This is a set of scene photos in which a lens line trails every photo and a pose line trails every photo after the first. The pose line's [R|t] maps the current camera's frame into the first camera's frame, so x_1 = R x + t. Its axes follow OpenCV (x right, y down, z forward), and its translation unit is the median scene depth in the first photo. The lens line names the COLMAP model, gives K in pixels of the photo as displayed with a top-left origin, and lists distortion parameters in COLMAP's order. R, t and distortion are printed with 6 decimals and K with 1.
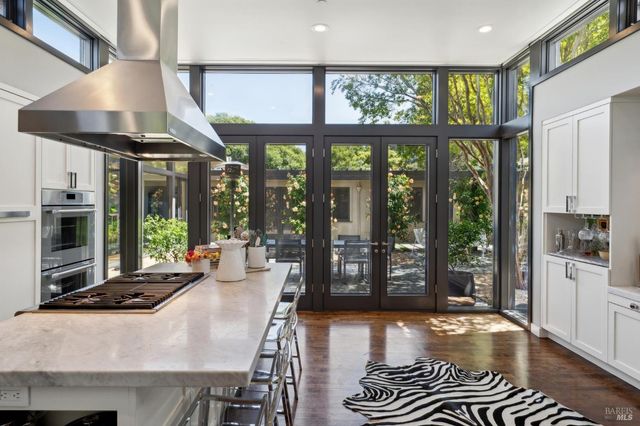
lens RADIAL K [[354.3, 0, 319.9], [0, 354.3, 208.6], [0, 0, 1]] dist [0.005646, 0.000192]
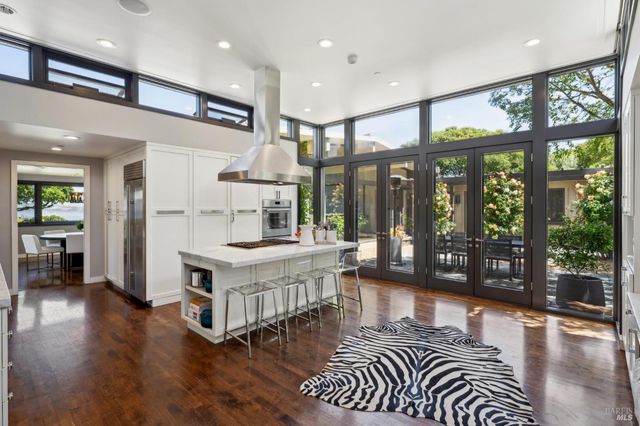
lens RADIAL K [[311.1, 0, 320.0], [0, 311.1, 211.2], [0, 0, 1]] dist [-0.017335, 0.000788]
pose [[0.727395, 0.005993, -0.686192, 0.723235], [-0.006043, 0.999979, 0.002329, 0.008822], [0.686192, 0.002452, 0.727416, -0.134717]]
